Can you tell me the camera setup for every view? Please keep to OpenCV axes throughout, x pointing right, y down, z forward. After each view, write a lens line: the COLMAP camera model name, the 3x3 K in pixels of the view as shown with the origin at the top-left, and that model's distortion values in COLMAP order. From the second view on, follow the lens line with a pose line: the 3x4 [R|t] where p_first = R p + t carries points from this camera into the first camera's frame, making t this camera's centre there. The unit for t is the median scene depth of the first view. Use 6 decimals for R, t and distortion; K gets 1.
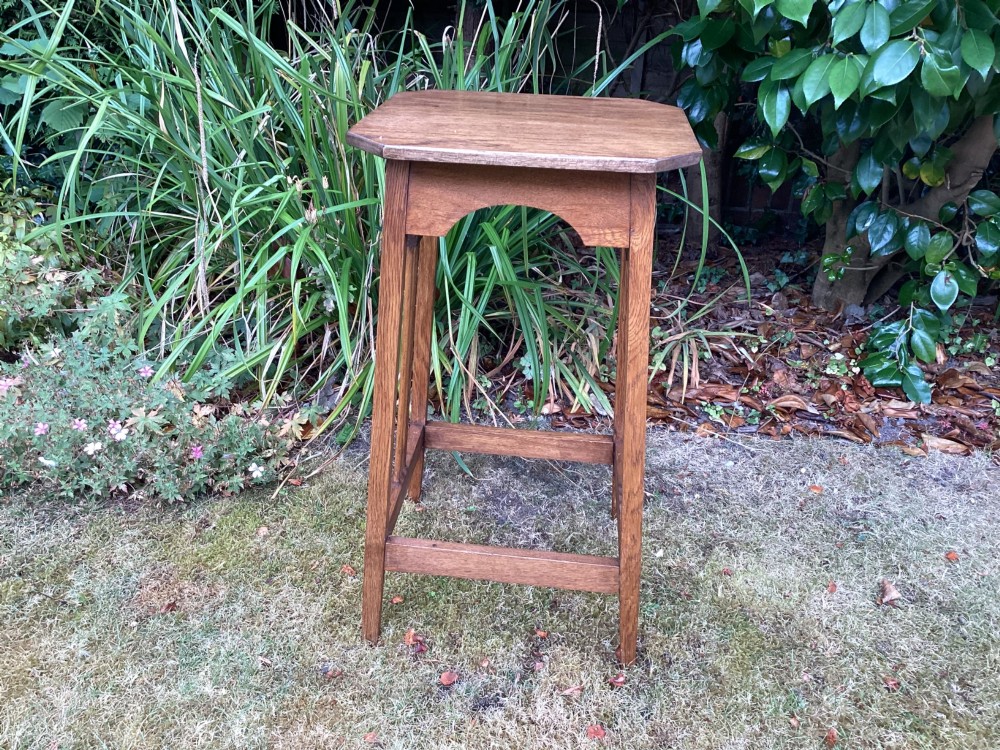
lens RADIAL K [[908.9, 0, 497.9], [0, 908.9, 385.1], [0, 0, 1]] dist [-0.009063, 0.000000]
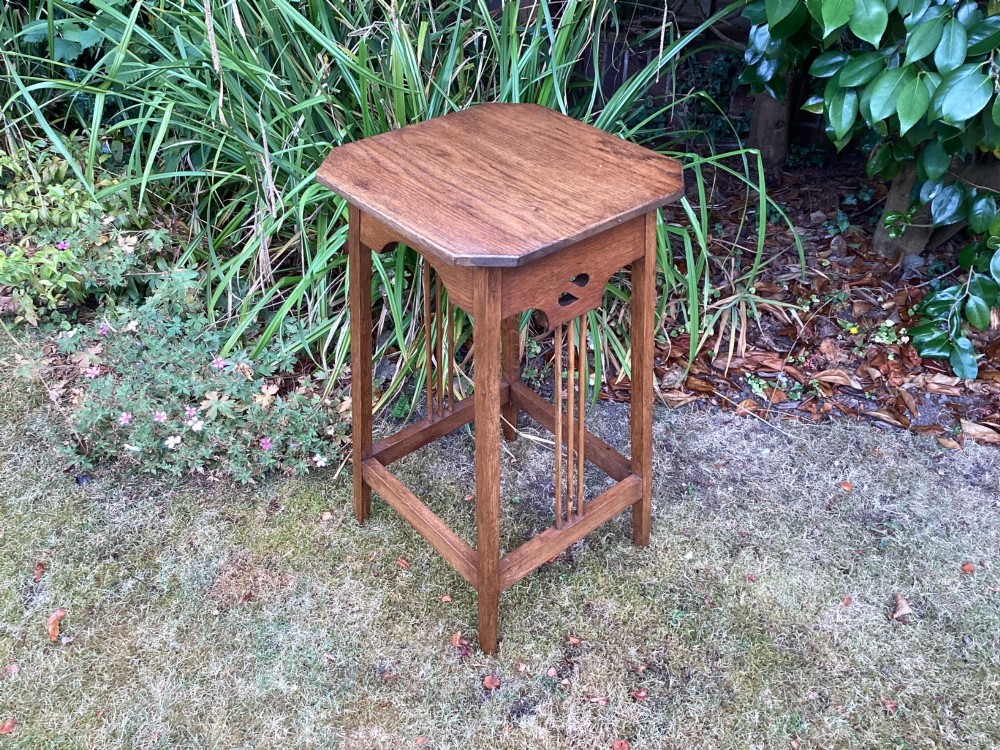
lens RADIAL K [[908.9, 0, 496.7], [0, 908.9, 379.4], [0, 0, 1]] dist [-0.009063, 0.000000]
pose [[0.997545, 0.034562, -0.060909, 0.007635], [-0.022885, 0.982863, 0.182914, -0.191081], [0.066187, -0.181071, 0.981240, -0.032520]]
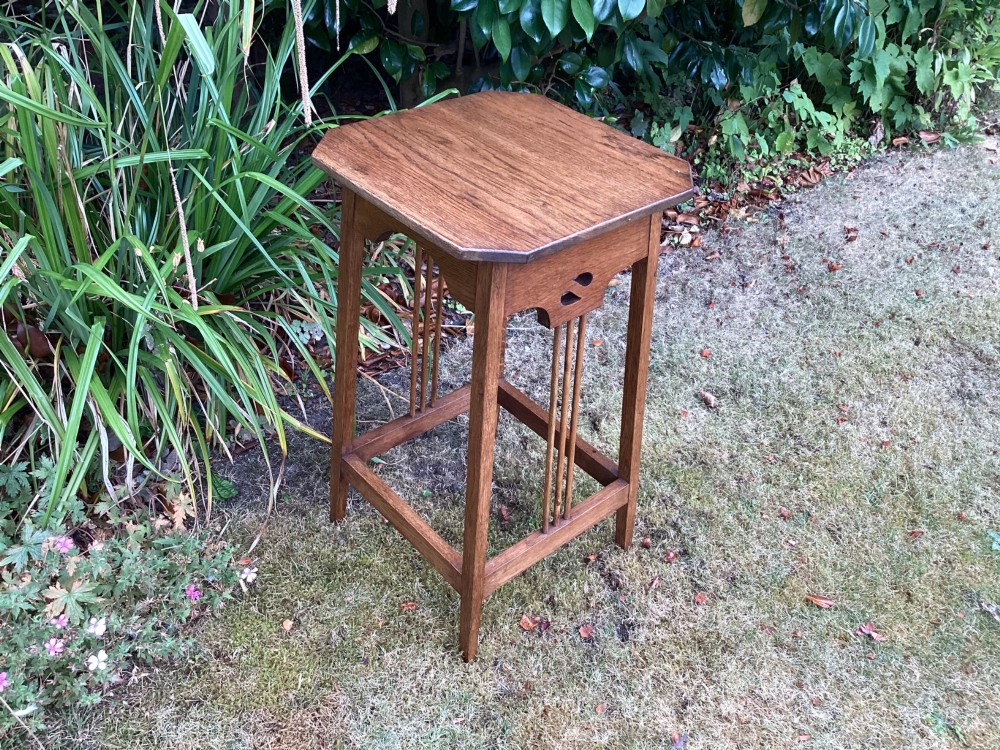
lens RADIAL K [[908.9, 0, 496.2], [0, 908.9, 388.9], [0, 0, 1]] dist [-0.009063, 0.000000]
pose [[0.688574, -0.421246, 0.590269, -0.518474], [0.266458, 0.904010, 0.334313, -0.288221], [-0.674437, -0.072918, 0.734723, 0.171467]]
